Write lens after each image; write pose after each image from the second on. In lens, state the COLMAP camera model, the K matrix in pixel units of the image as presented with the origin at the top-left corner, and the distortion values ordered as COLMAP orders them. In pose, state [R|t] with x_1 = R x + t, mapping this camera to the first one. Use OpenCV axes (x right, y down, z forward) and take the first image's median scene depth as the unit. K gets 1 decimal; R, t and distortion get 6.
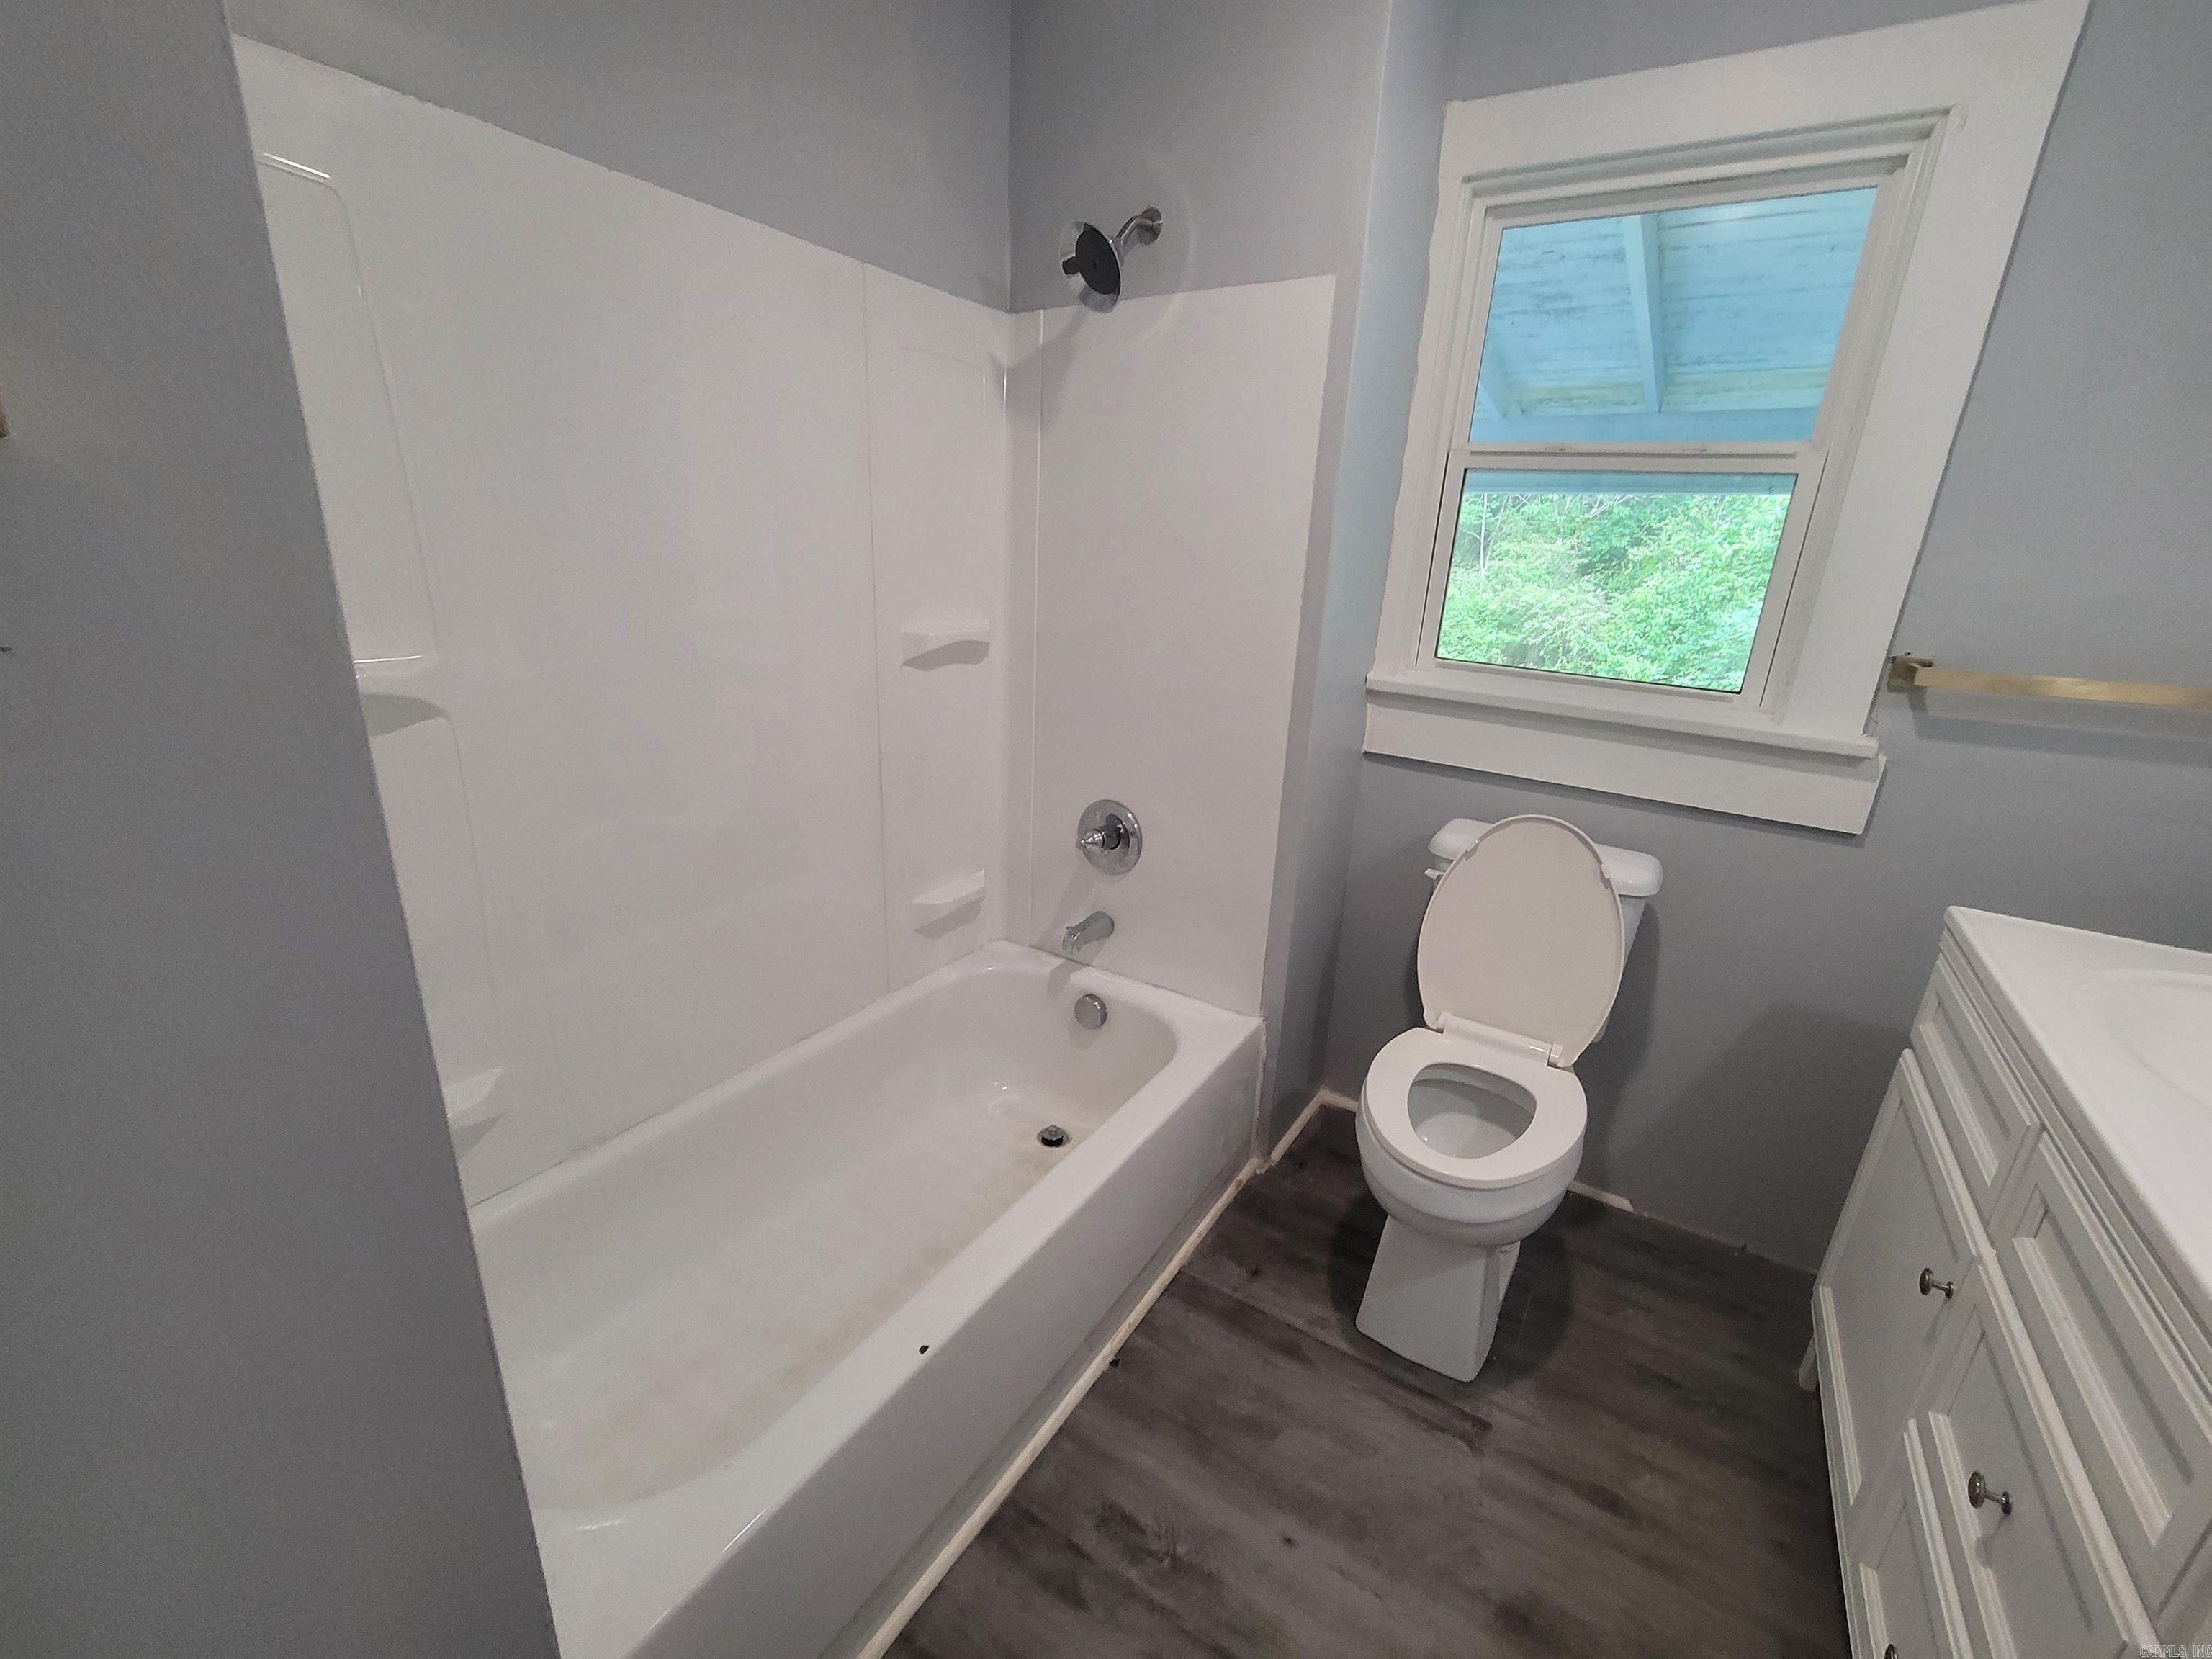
lens RADIAL K [[903.4, 0, 1123.5], [0, 903.4, 836.5], [0, 0, 1]] dist [-0.002819, -0.000178]
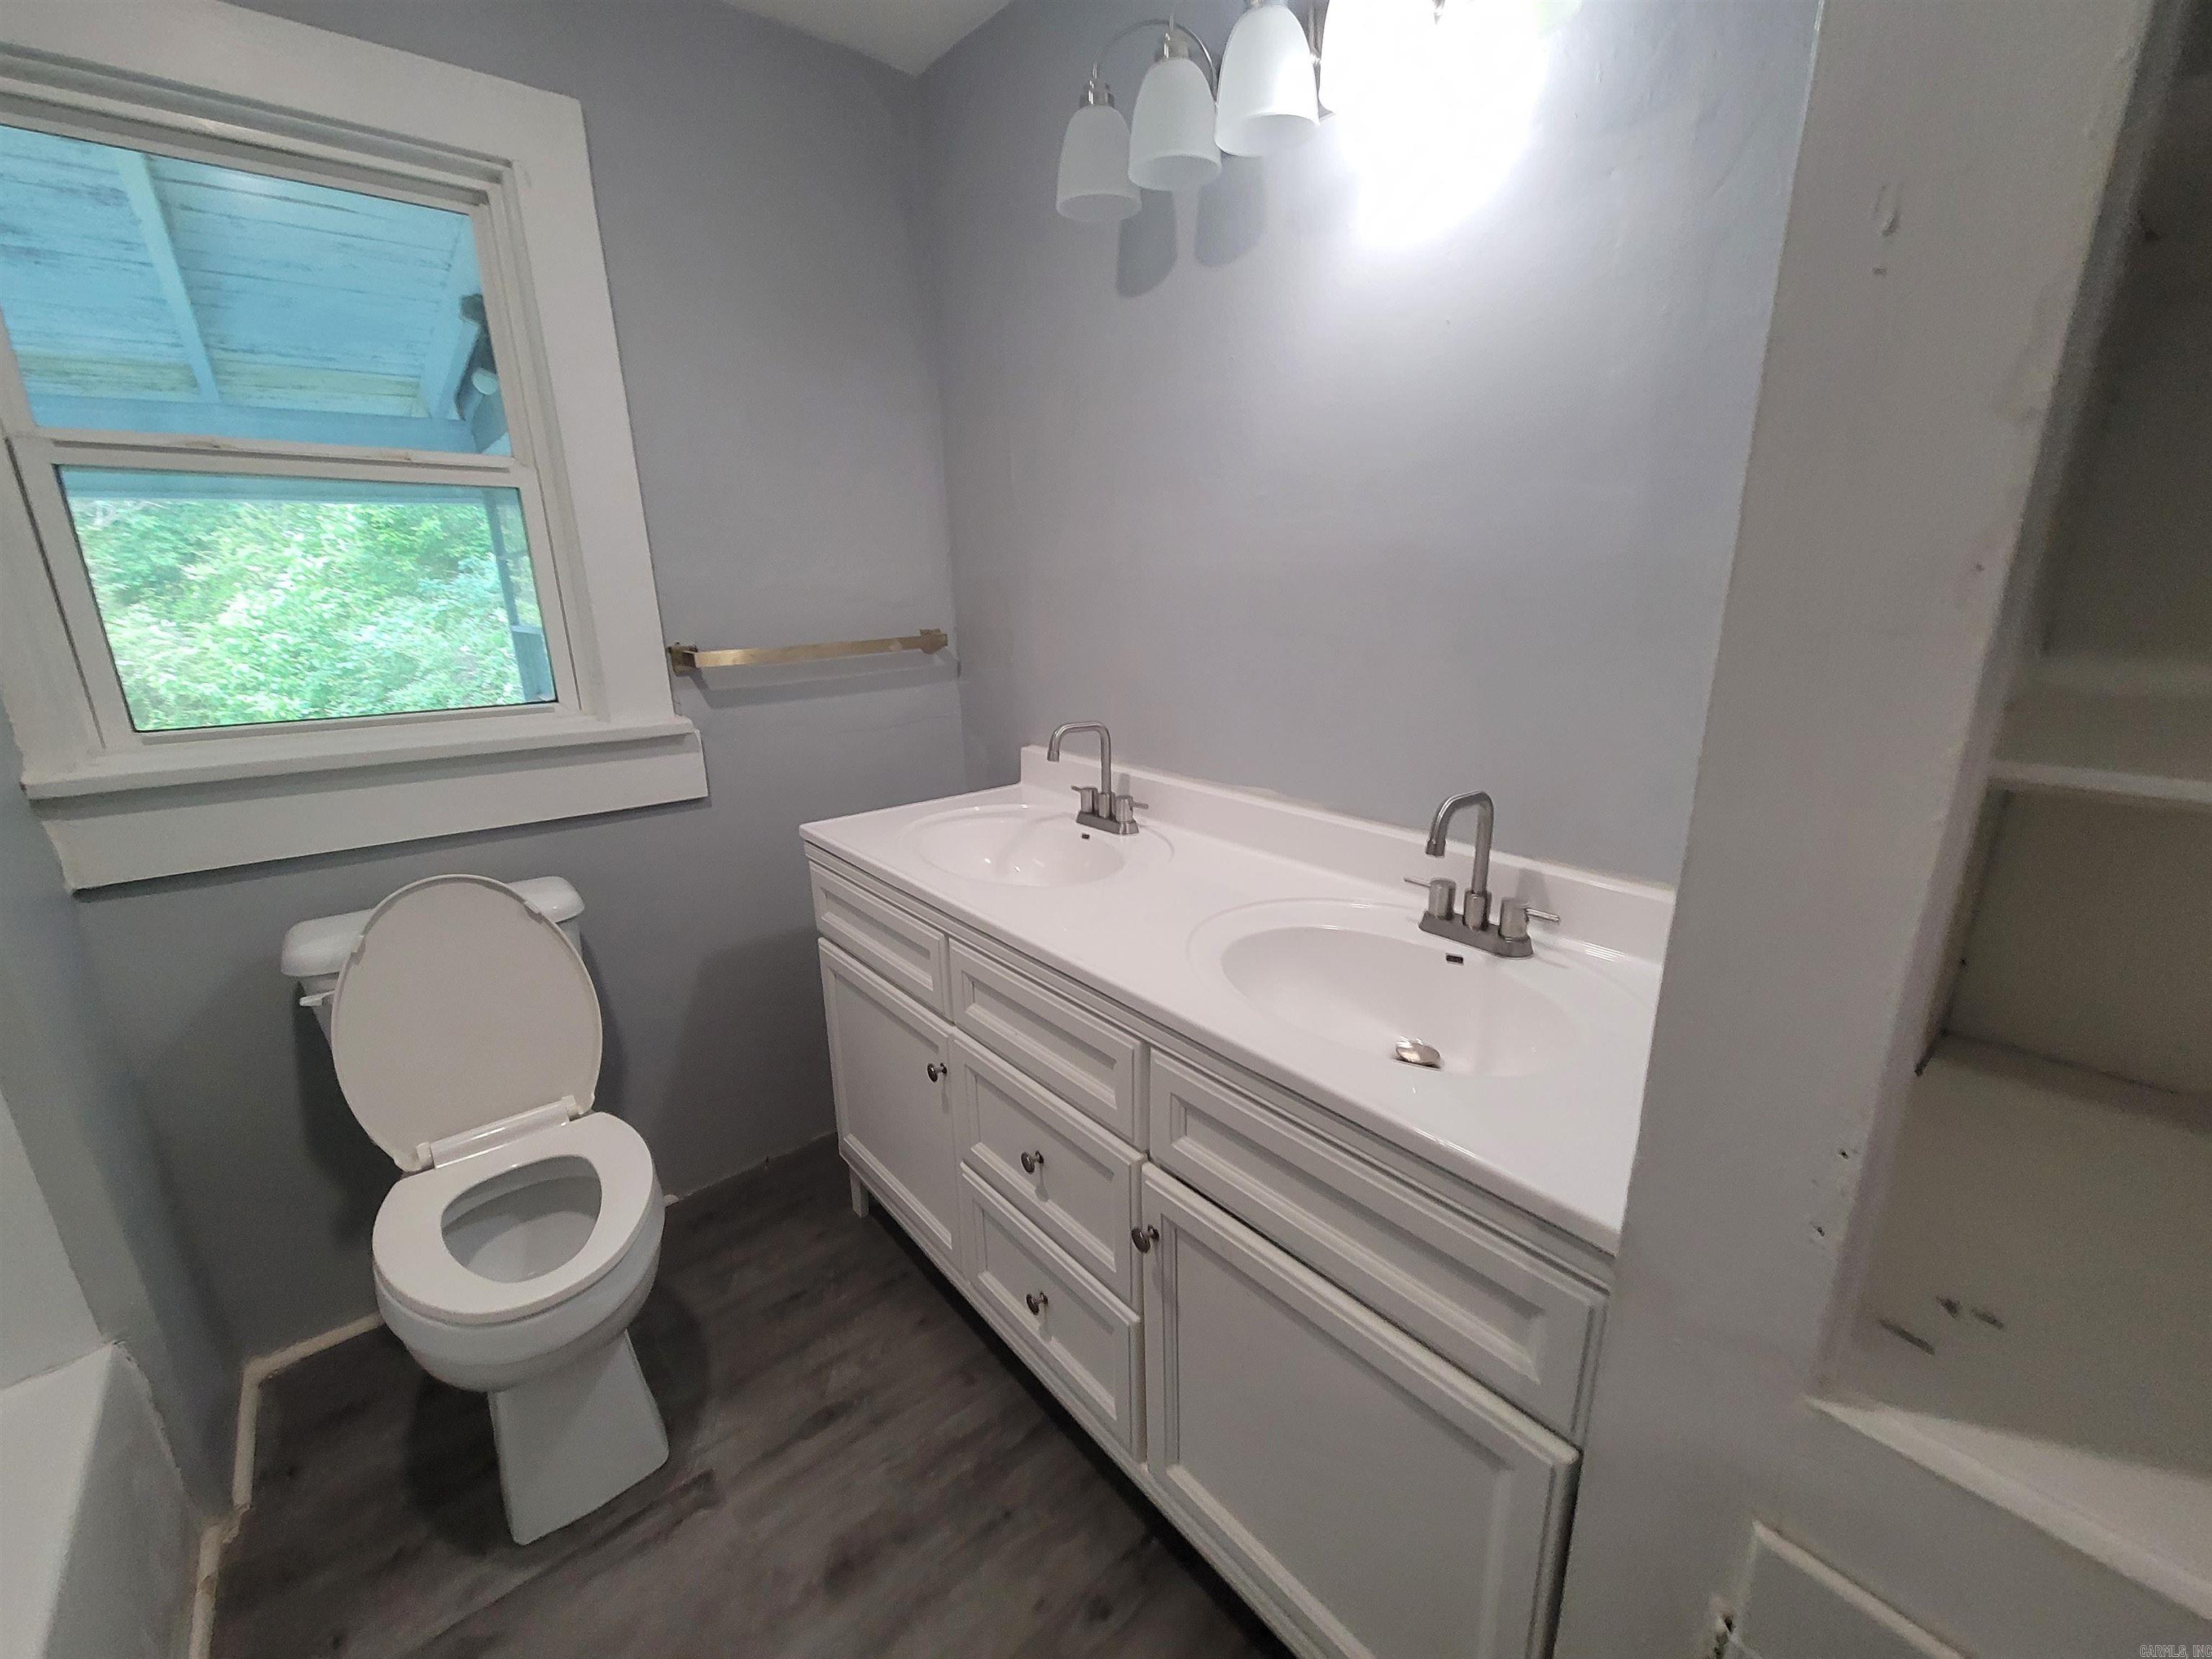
lens RADIAL K [[904.6, 0, 1119.1], [0, 904.6, 835.5], [0, 0, 1]] dist [0.012562, -0.005942]
pose [[0.299508, -0.313285, 0.901192, -0.110575], [0.325104, 0.921537, 0.212311, -0.031874], [-0.896996, 0.229392, 0.377858, 0.078364]]
